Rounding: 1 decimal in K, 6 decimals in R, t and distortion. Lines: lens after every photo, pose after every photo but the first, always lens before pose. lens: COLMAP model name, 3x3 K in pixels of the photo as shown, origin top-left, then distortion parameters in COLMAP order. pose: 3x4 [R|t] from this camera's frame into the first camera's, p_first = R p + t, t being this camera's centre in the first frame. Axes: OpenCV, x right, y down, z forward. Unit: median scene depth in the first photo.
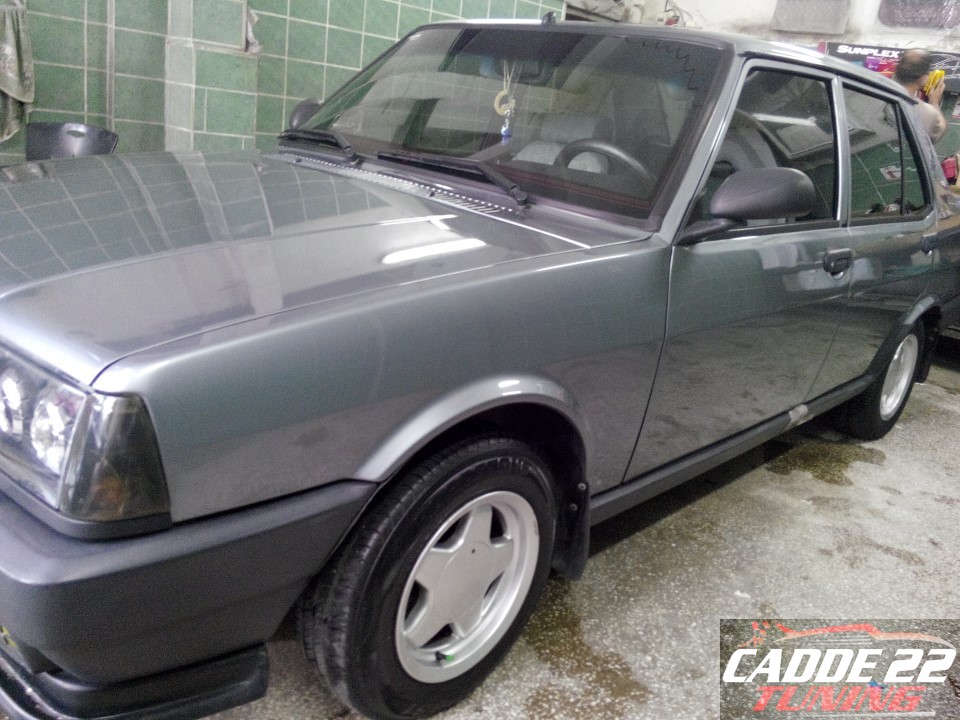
lens RADIAL K [[827.9, 0, 487.8], [0, 827.9, 355.8], [0, 0, 1]] dist [0.089309, -0.082422]
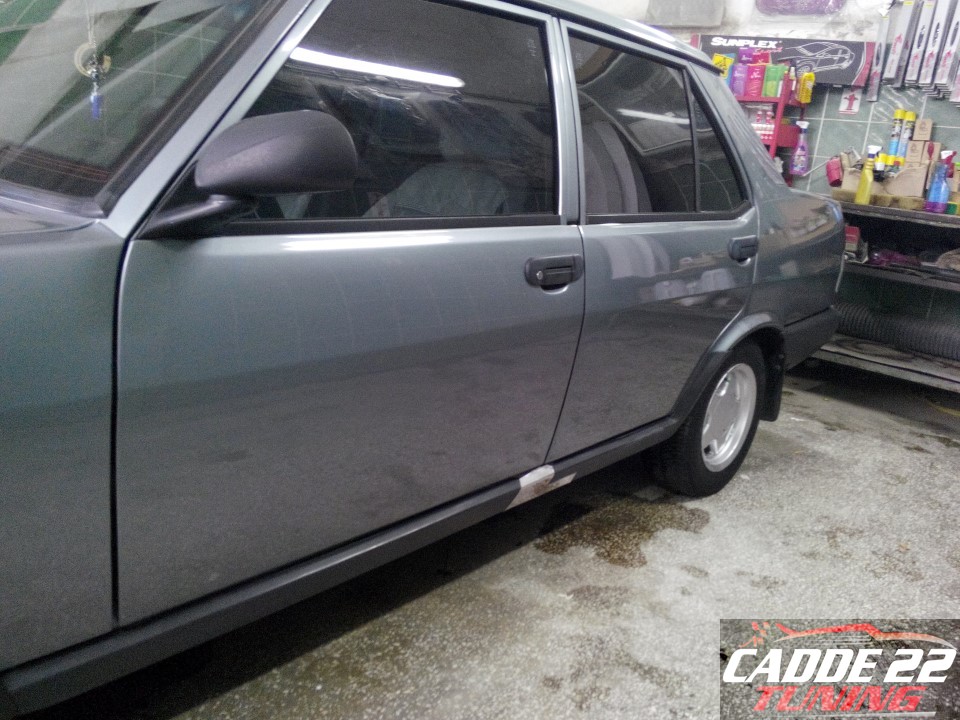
lens RADIAL K [[827.9, 0, 470.6], [0, 827.9, 352.4], [0, 0, 1]] dist [0.089309, -0.082422]
pose [[0.999638, -0.026275, 0.005769, 0.255173], [0.026483, 0.998871, -0.039446, -0.012033], [-0.004726, 0.039584, 0.999205, 0.219818]]
